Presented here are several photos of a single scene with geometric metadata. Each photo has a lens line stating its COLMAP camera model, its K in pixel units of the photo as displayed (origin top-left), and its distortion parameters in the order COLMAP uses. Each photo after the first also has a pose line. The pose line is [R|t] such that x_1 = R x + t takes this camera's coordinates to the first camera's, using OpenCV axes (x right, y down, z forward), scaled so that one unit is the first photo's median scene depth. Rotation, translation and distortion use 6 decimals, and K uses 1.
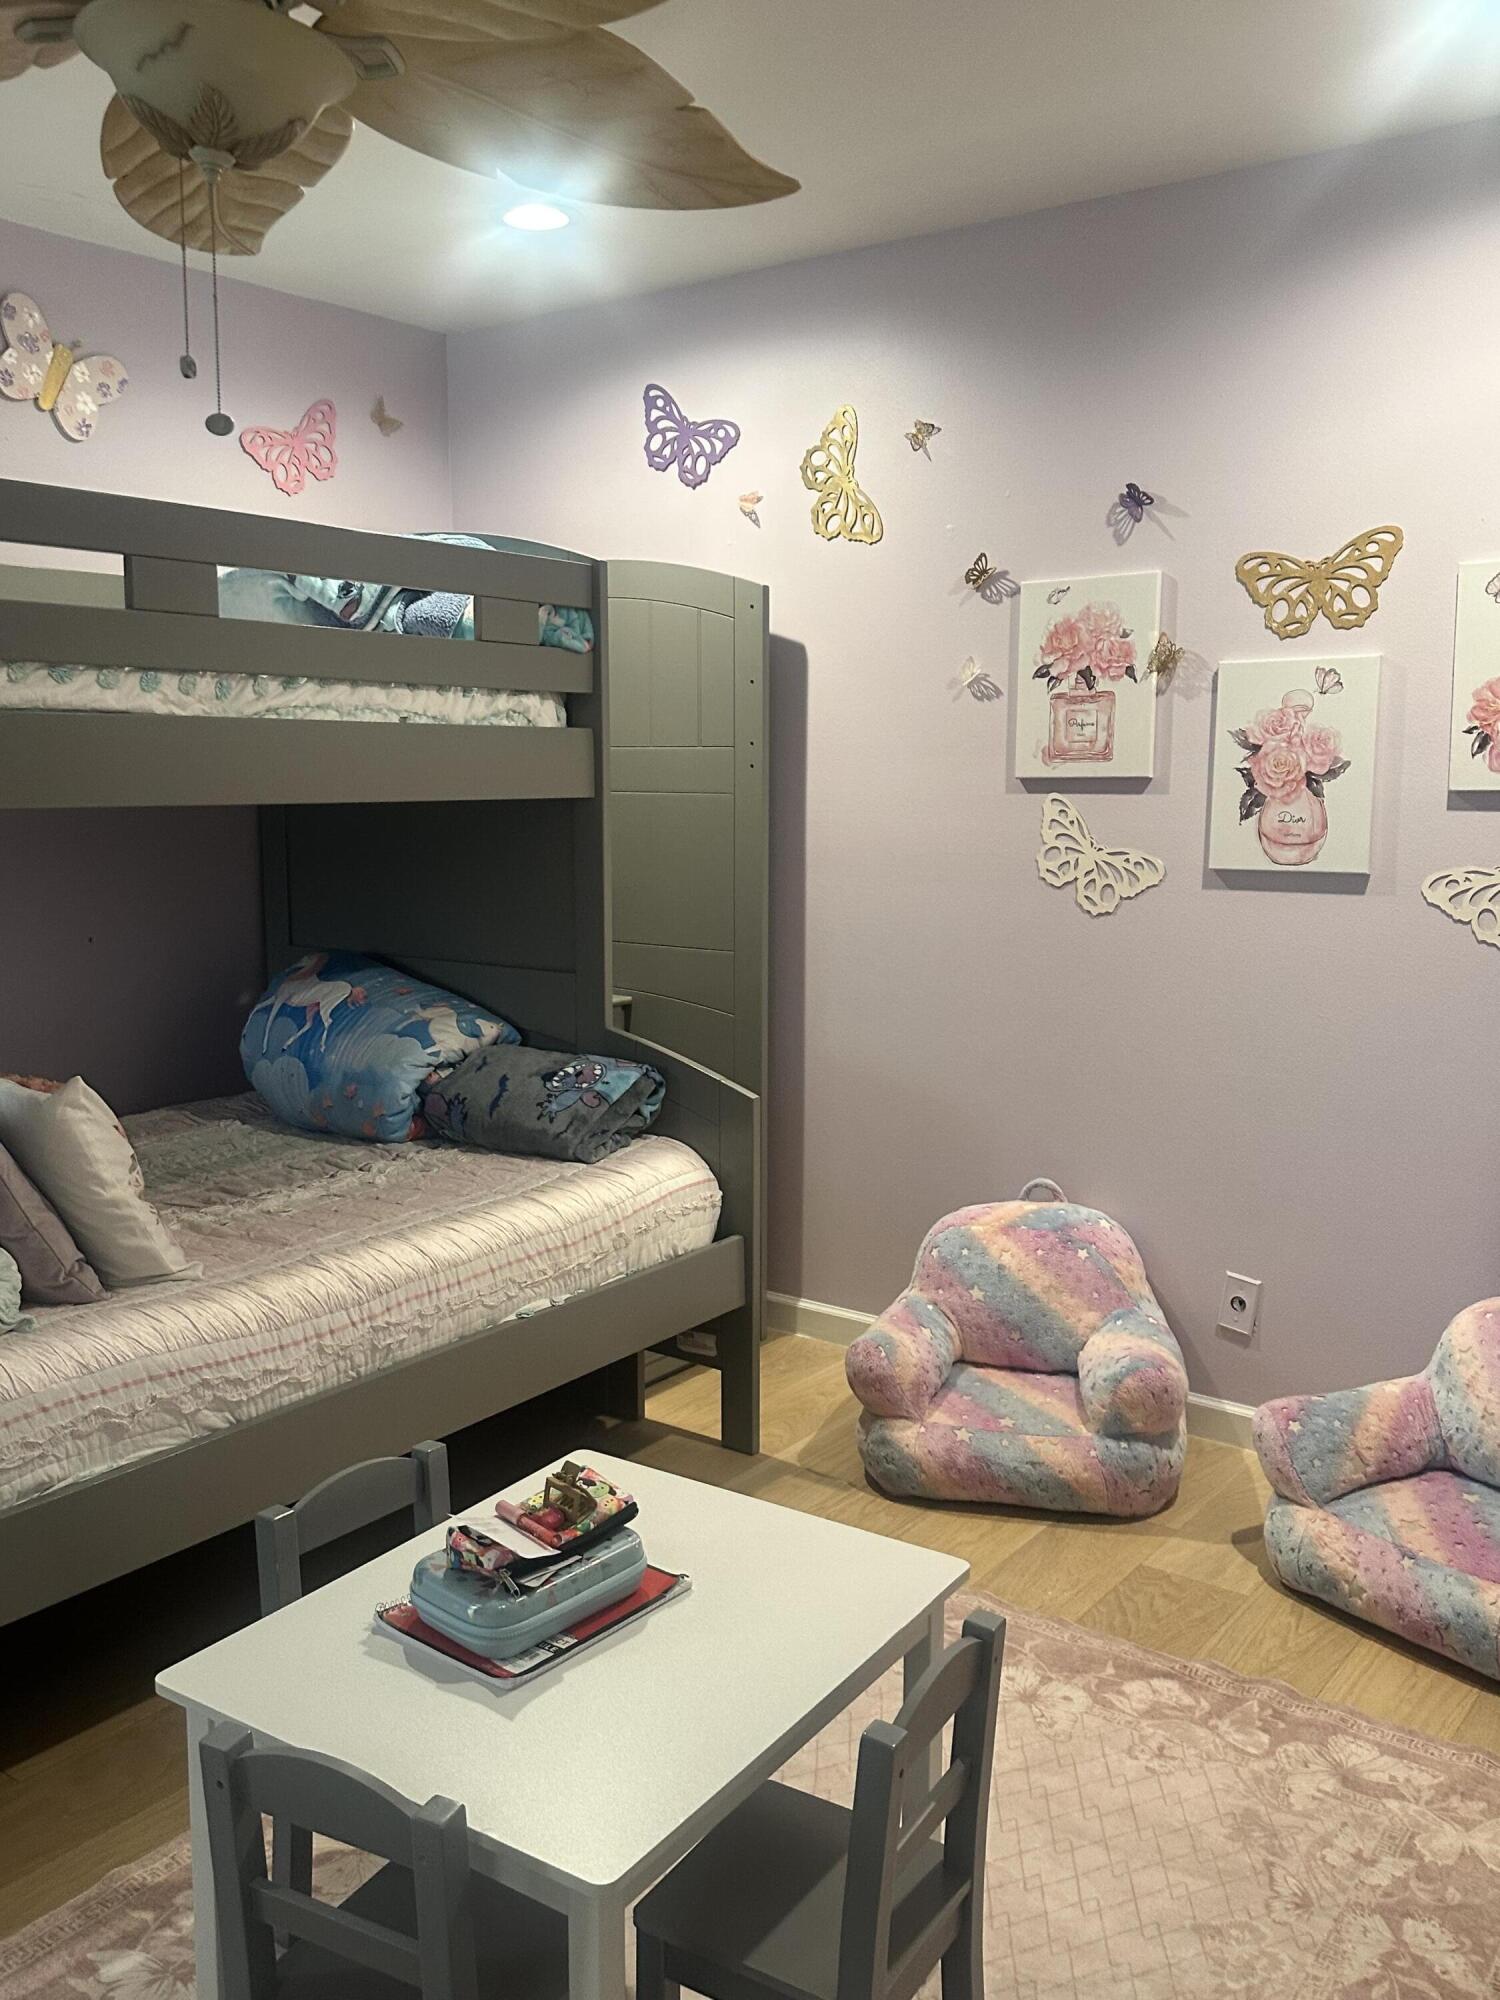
lens RADIAL K [[1733.4, 0, 747.8], [0, 1733.4, 986.1], [0, 0, 1]] dist [0.082347, -0.008609]
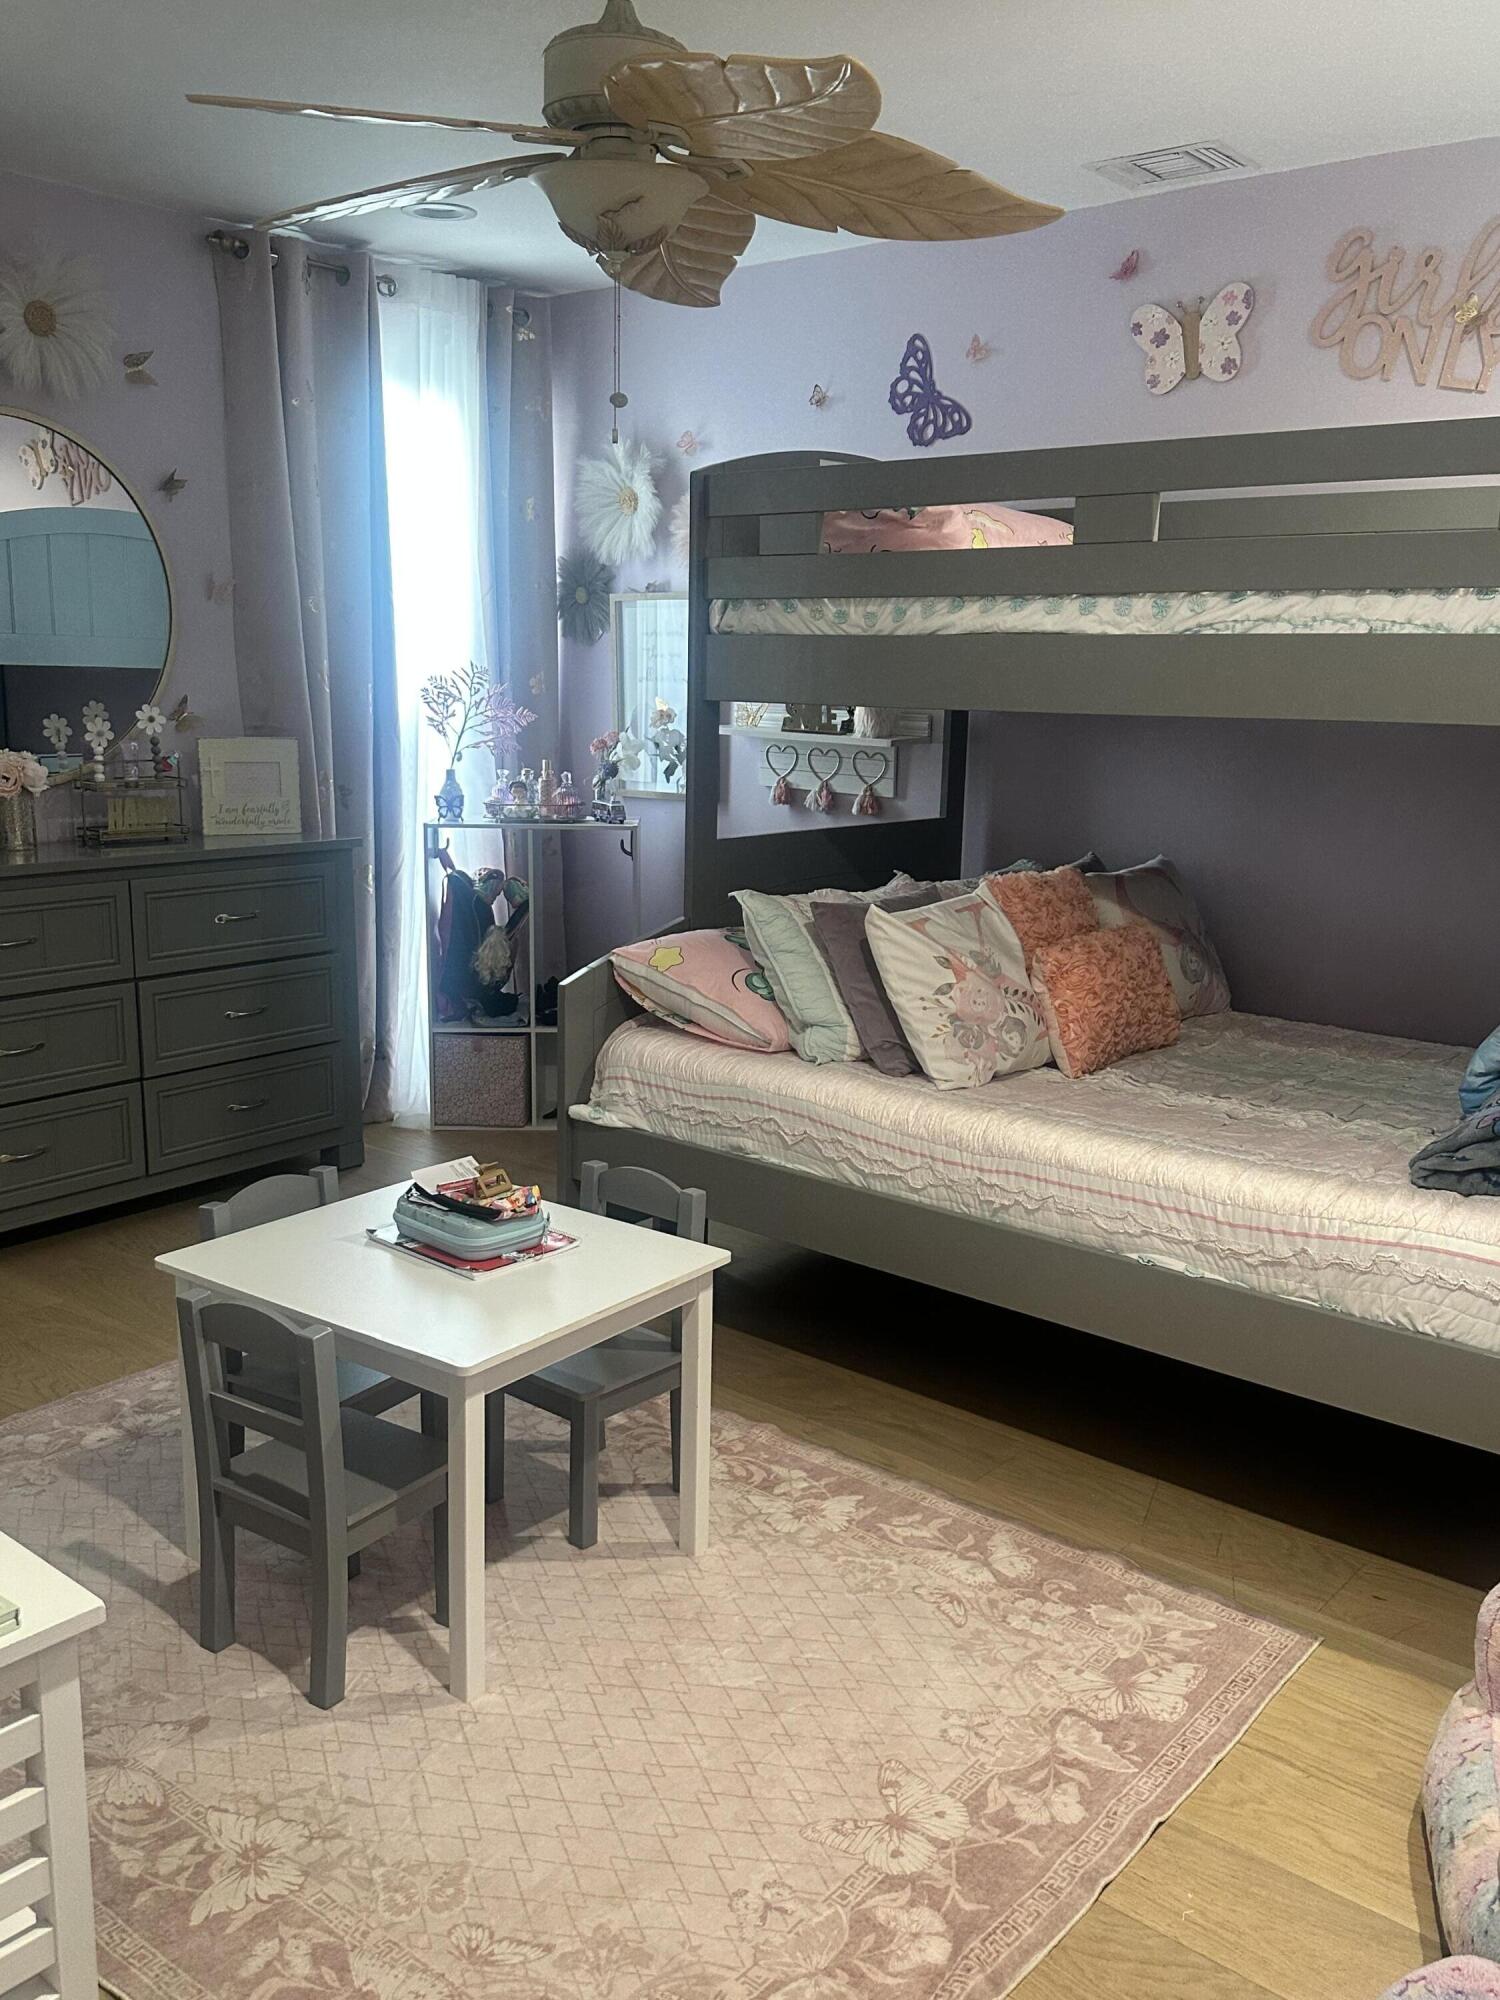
lens RADIAL K [[1733.4, 0, 748.6], [0, 1733.4, 1010.9], [0, 0, 1]] dist [0.082347, -0.008609]
pose [[-0.083835, 0.190241, -0.978151, 0.836840], [-0.148845, 0.968204, 0.201063, -0.108605], [0.985300, 0.162449, -0.052852, 0.853055]]
